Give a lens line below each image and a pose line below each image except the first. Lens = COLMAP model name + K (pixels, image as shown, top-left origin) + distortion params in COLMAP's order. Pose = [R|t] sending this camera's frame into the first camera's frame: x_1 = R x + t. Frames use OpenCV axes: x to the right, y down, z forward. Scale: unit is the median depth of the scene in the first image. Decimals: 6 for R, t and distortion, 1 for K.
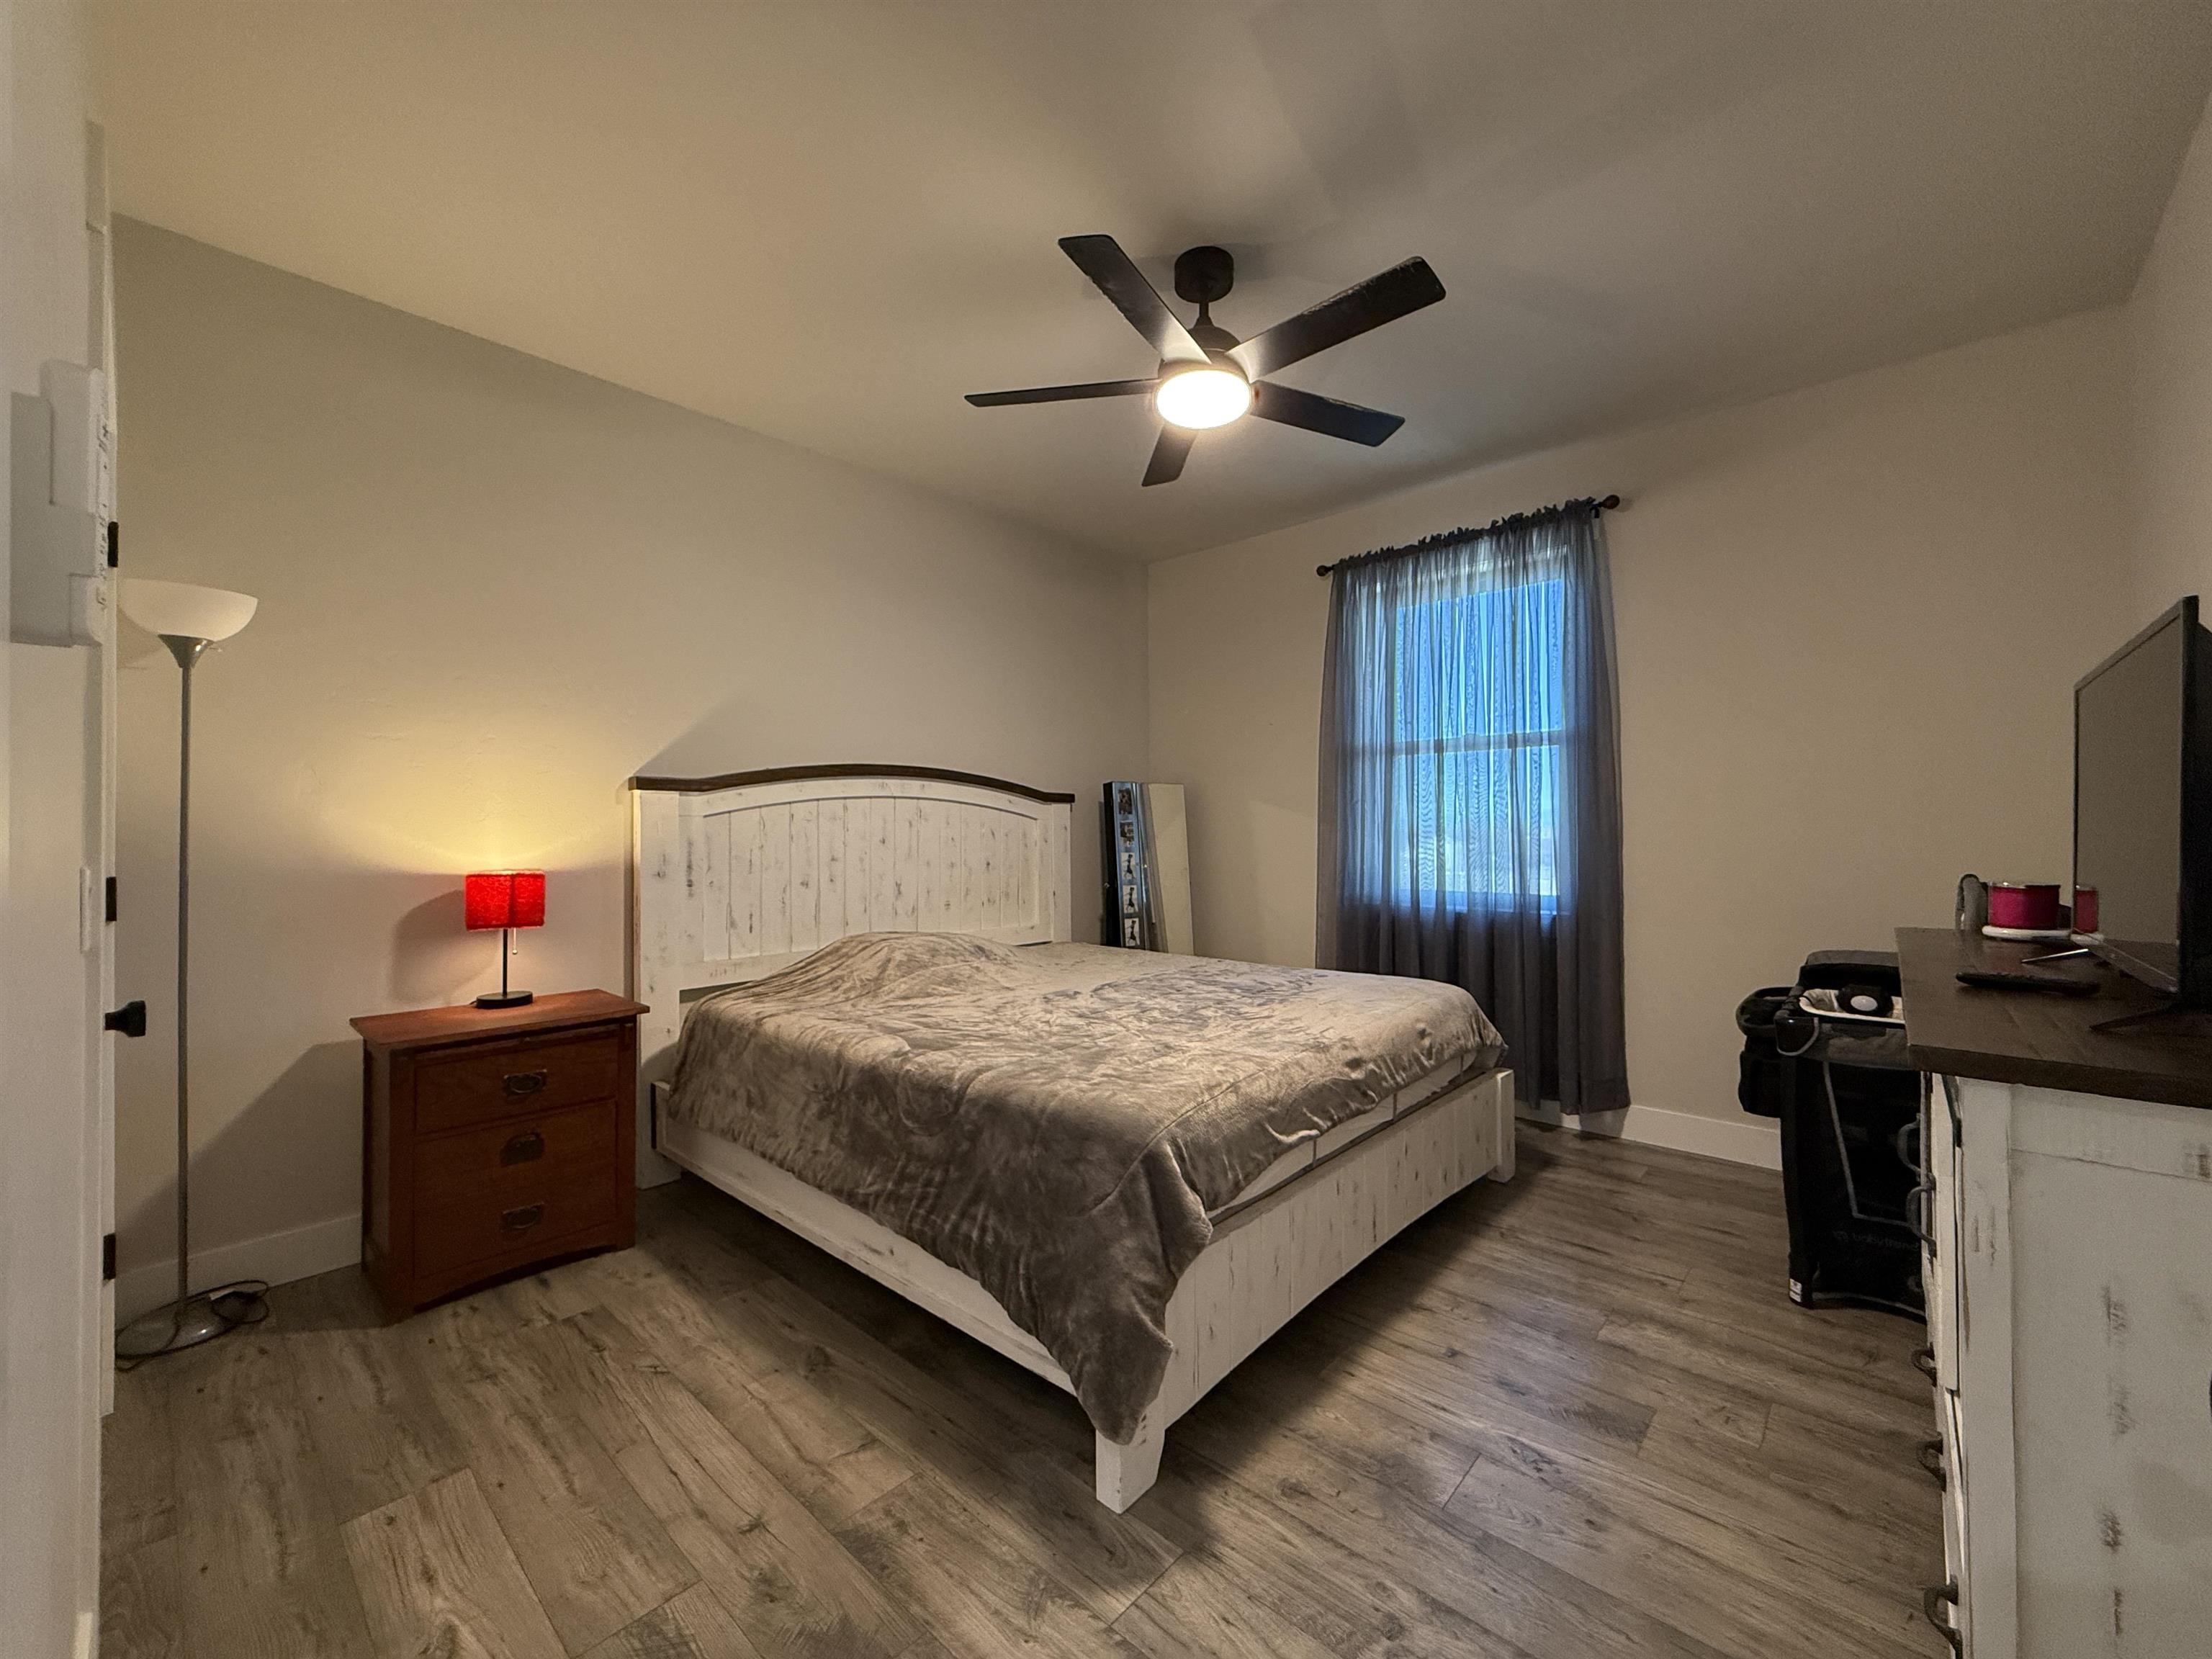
lens RADIAL K [[886.2, 0, 1099.3], [0, 886.2, 836.2], [0, 0, 1]] dist [-0.003627, -0.000056]
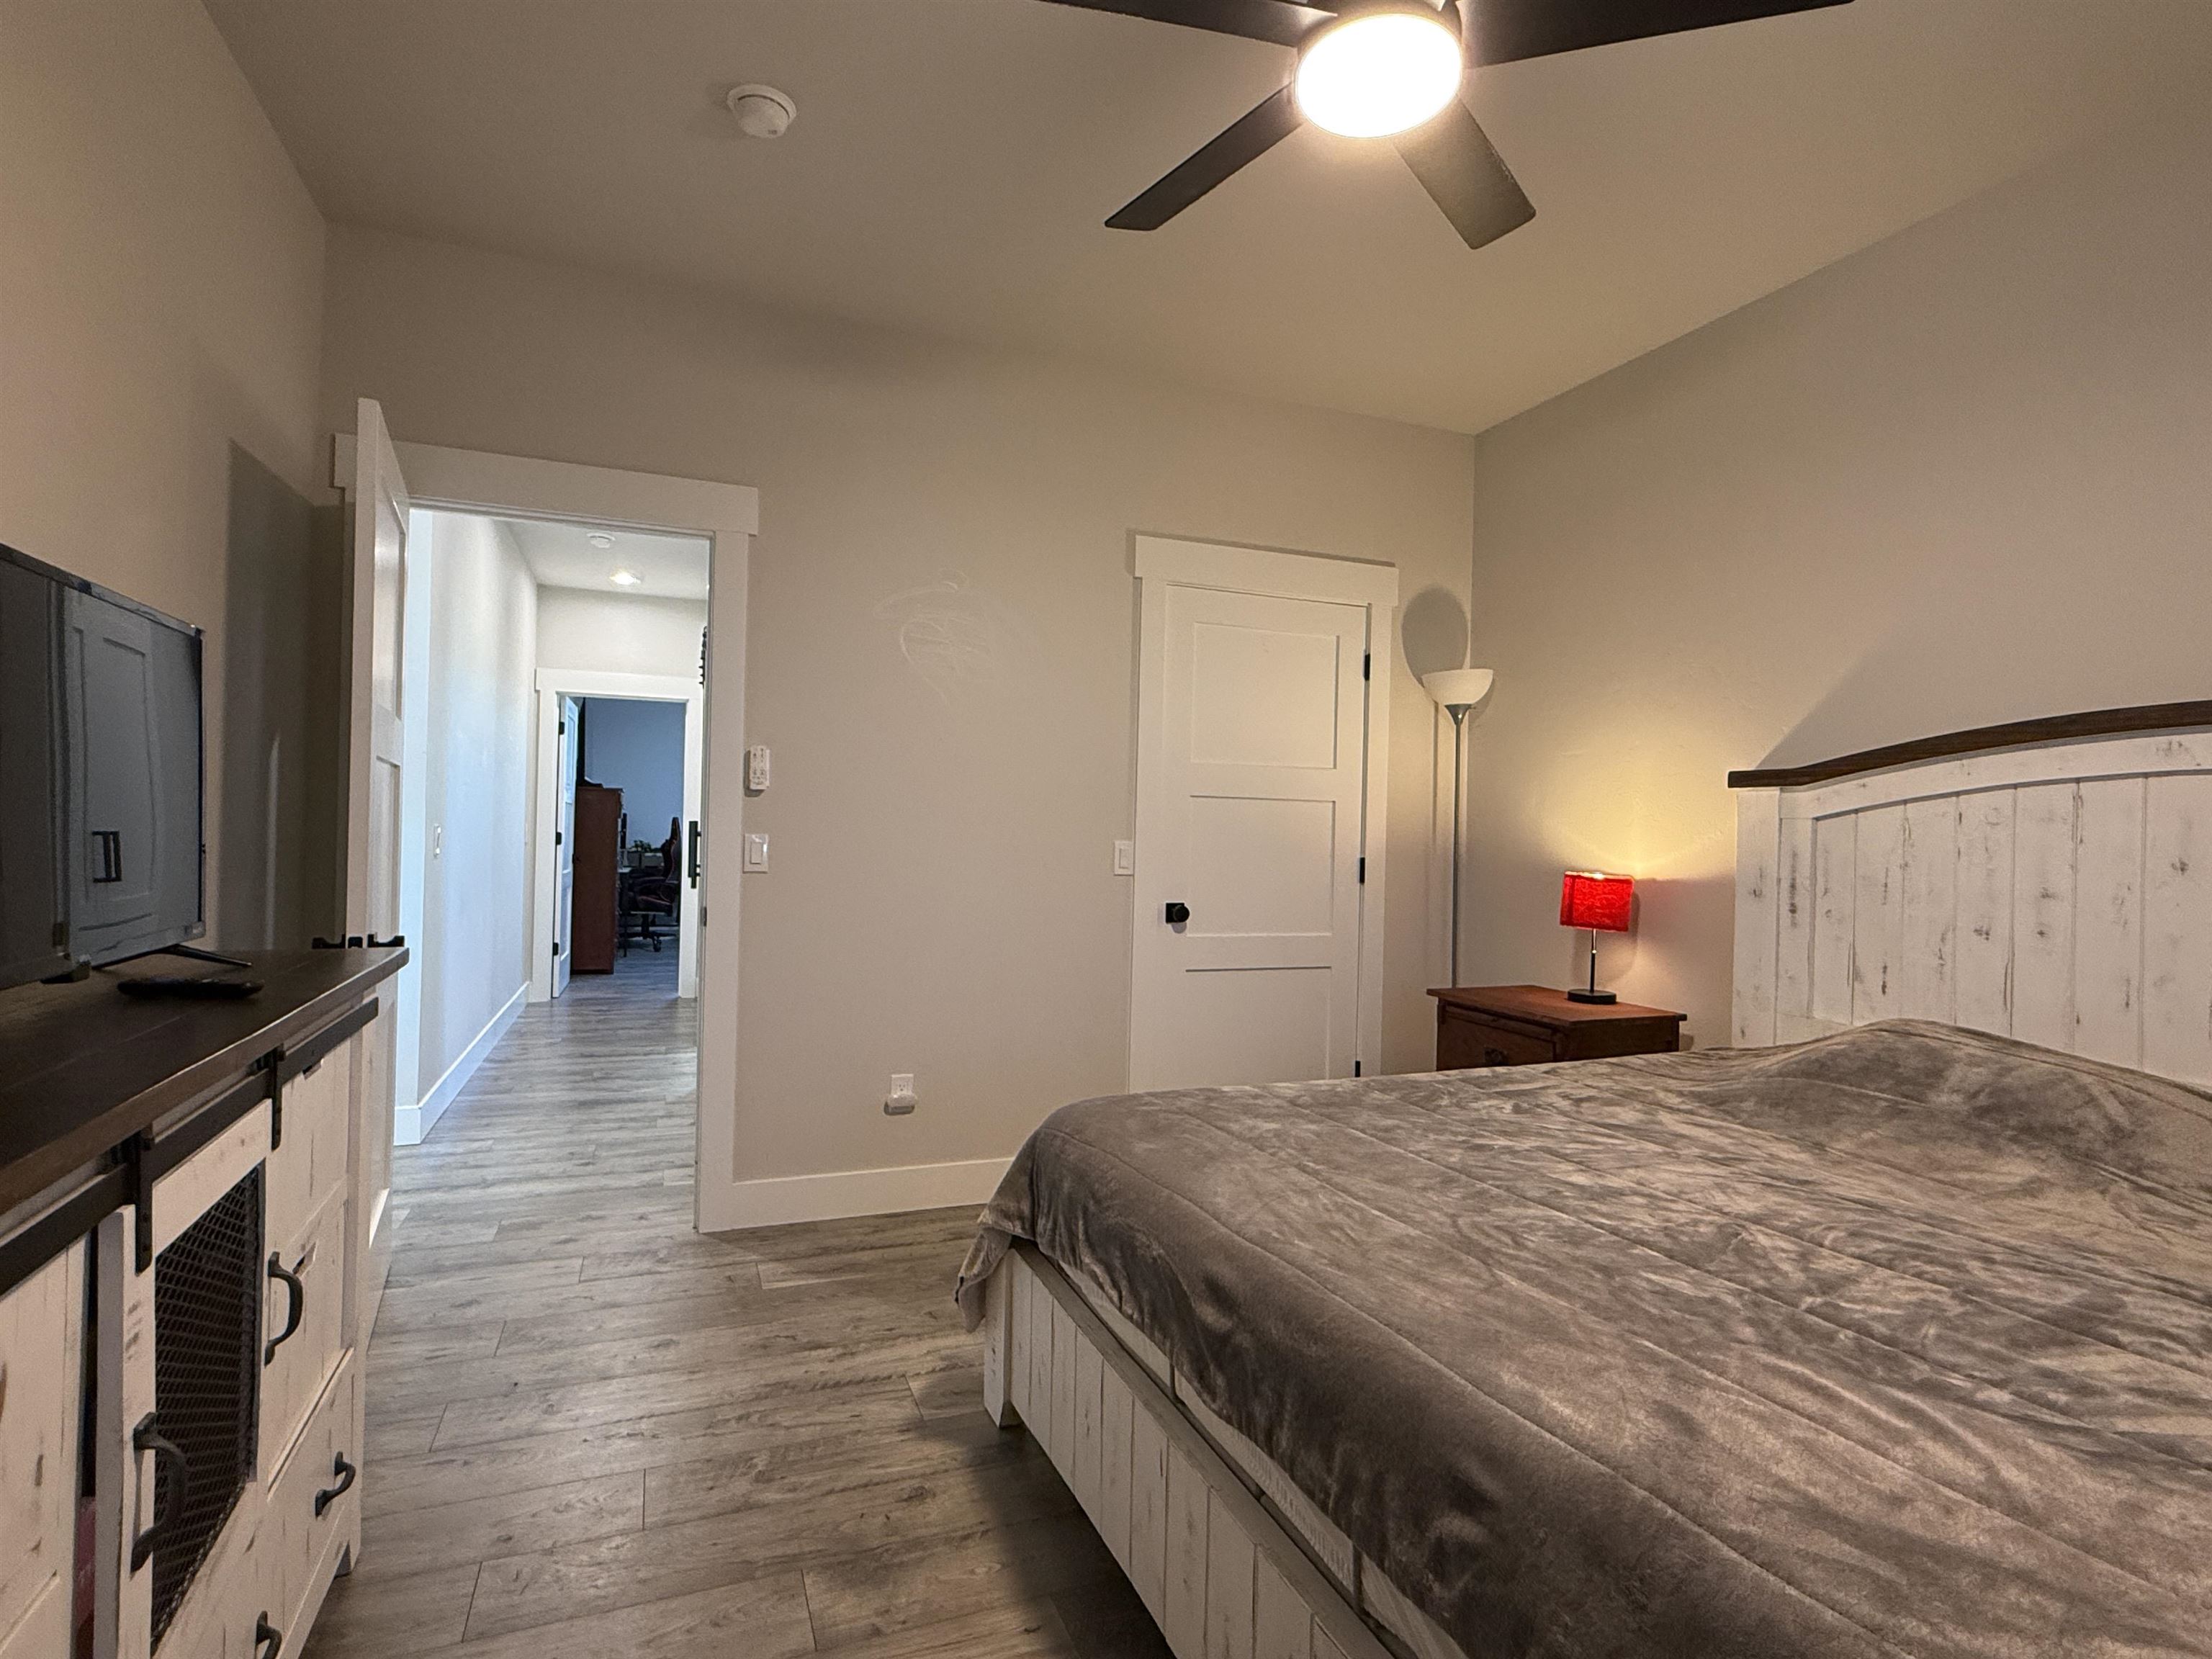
lens RADIAL K [[1120.5, 0, 1097.7], [0, 1120.5, 829.4], [0, 0, 1]] dist [0.000561, -0.000103]
pose [[-0.446686, -0.008517, -0.894650, 0.676773], [-0.022806, 0.999738, 0.001869, -0.002127], [0.894400, 0.021238, -0.446764, 0.930432]]
